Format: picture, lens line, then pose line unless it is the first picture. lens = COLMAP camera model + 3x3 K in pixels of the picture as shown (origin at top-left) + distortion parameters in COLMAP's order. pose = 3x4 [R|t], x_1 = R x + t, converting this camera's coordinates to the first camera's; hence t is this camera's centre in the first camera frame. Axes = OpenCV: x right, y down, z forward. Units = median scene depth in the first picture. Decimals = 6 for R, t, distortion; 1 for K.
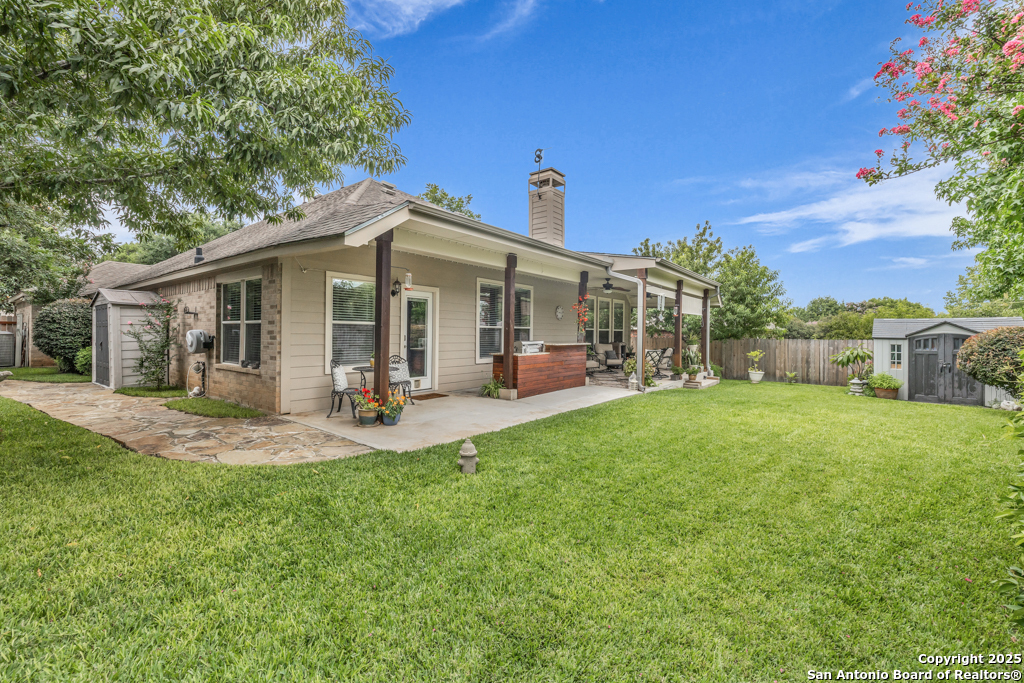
lens RADIAL K [[431.5, 0, 508.6], [0, 431.5, 332.5], [0, 0, 1]] dist [-0.000757, -0.000013]
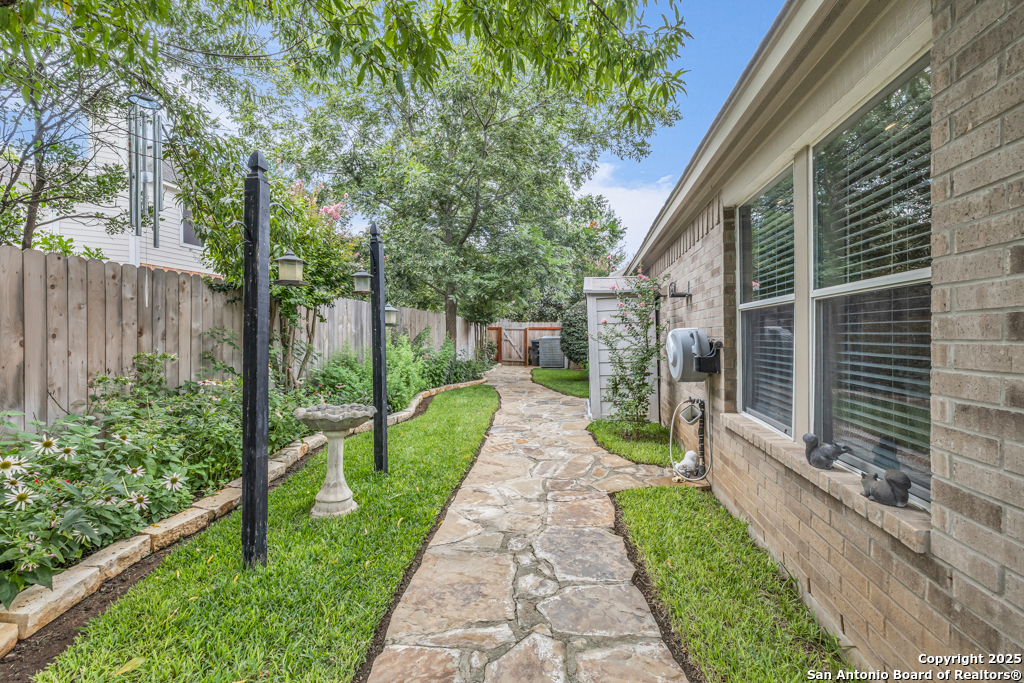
lens RADIAL K [[431.5, 0, 508.6], [0, 431.5, 332.5], [0, 0, 1]] dist [-0.000757, -0.000013]
pose [[0.464936, -0.016600, -0.885188, -0.311288], [0.011480, 0.999853, -0.012720, 0.001483], [0.885270, -0.004248, 0.465059, 0.474525]]
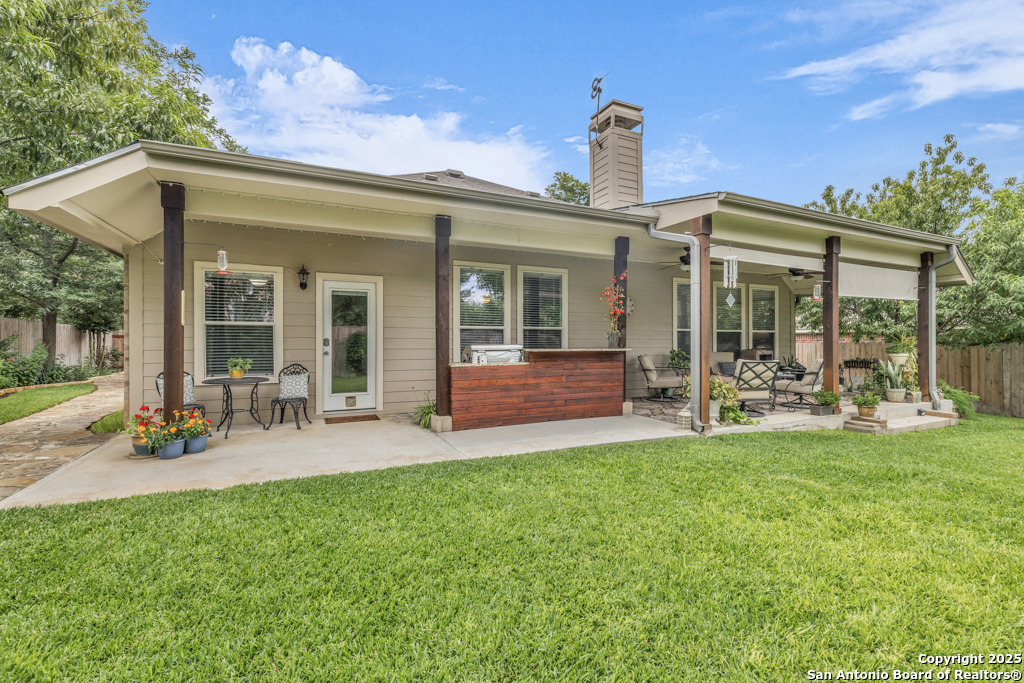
lens RADIAL K [[447.7, 0, 512.0], [0, 447.7, 341.5], [0, 0, 1]] dist [0.001151, 0.000022]
pose [[0.890418, -0.014746, -0.454904, 0.334838], [0.011542, 0.999885, -0.009820, 0.018284], [0.454997, 0.003493, 0.890486, 0.336256]]
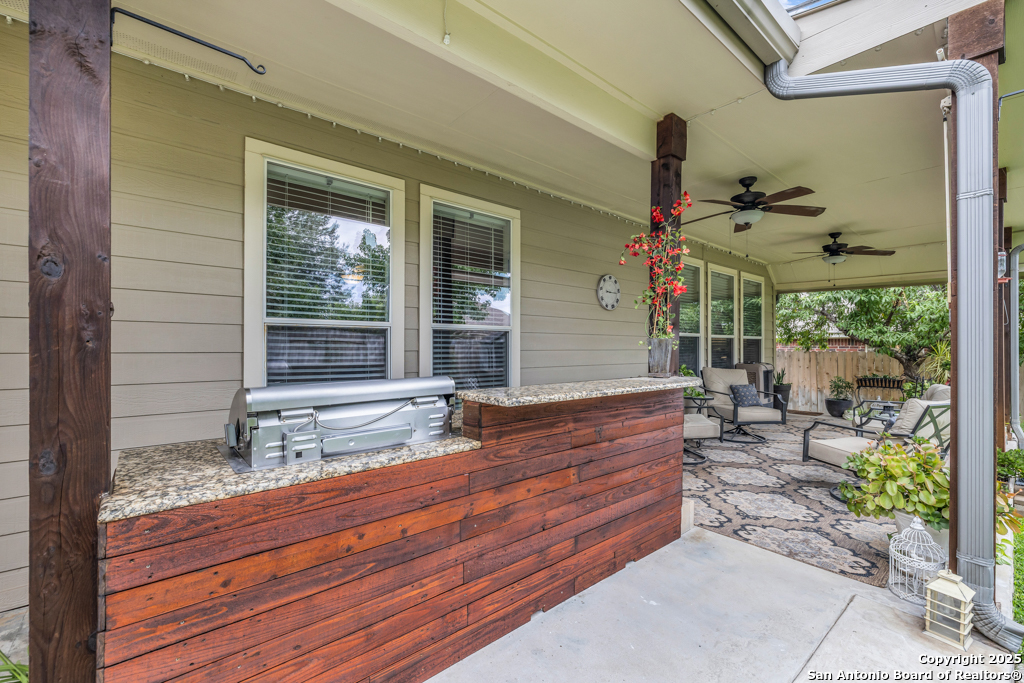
lens RADIAL K [[426.0, 0, 503.7], [0, 426.0, 341.8], [0, 0, 1]] dist [0.001267, 0.000179]
pose [[0.976539, -0.010537, -0.215083, 0.128907], [0.008070, 0.999891, -0.012342, 0.004409], [0.215190, 0.010316, 0.976518, 0.716681]]
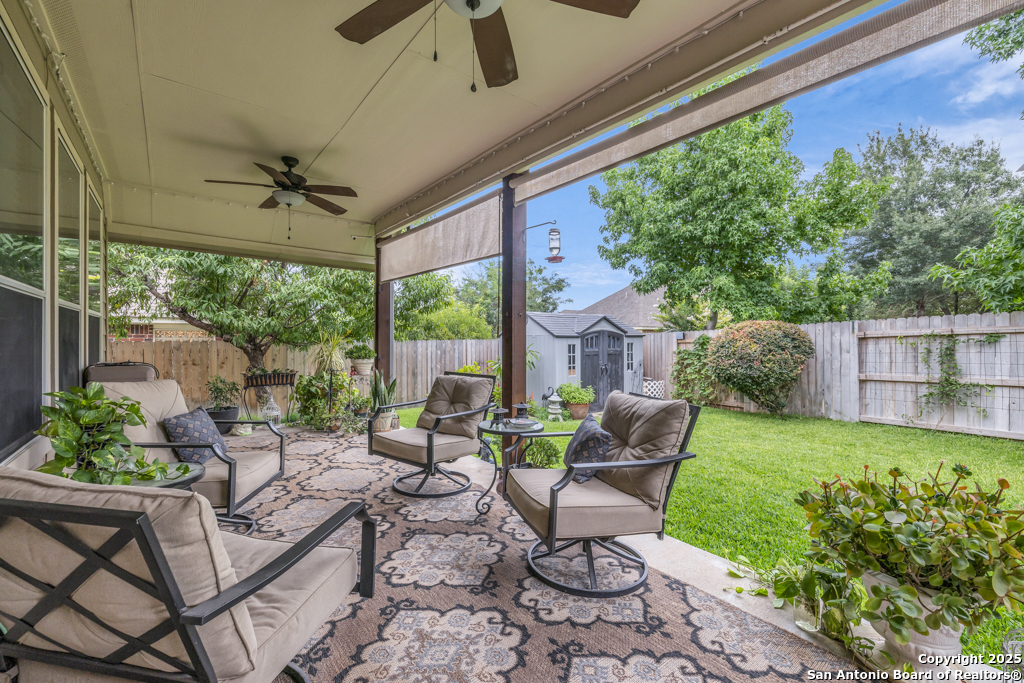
lens RADIAL K [[441.6, 0, 505.2], [0, 441.6, 341.2], [0, 0, 1]] dist [-0.000354, -0.000220]
pose [[0.251893, -0.016907, 0.967607, 0.110323], [0.001823, 0.999854, 0.016996, 0.009652], [-0.967753, -0.002518, 0.251887, 1.073075]]
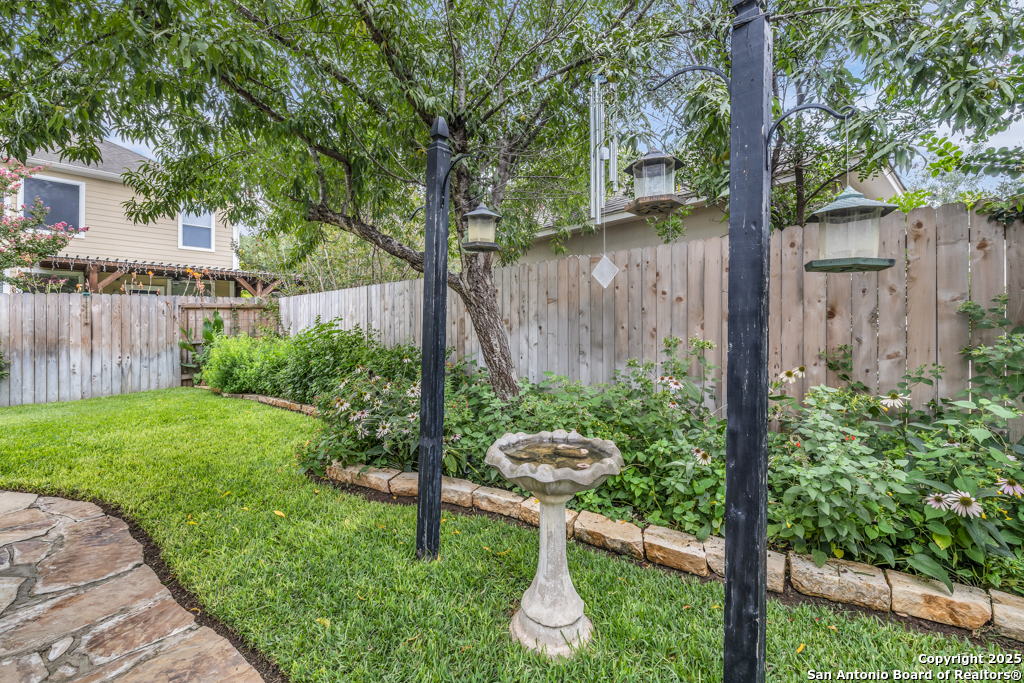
lens RADIAL K [[455.4, 0, 512.0], [0, 455.4, 341.5], [0, 0, 1]] dist [0.000611, 0.000118]
pose [[-0.994849, -0.004075, 0.101282, -0.626126], [-0.001227, 0.999603, 0.028161, 0.003009], [-0.101357, 0.027892, -0.994459, 0.673628]]
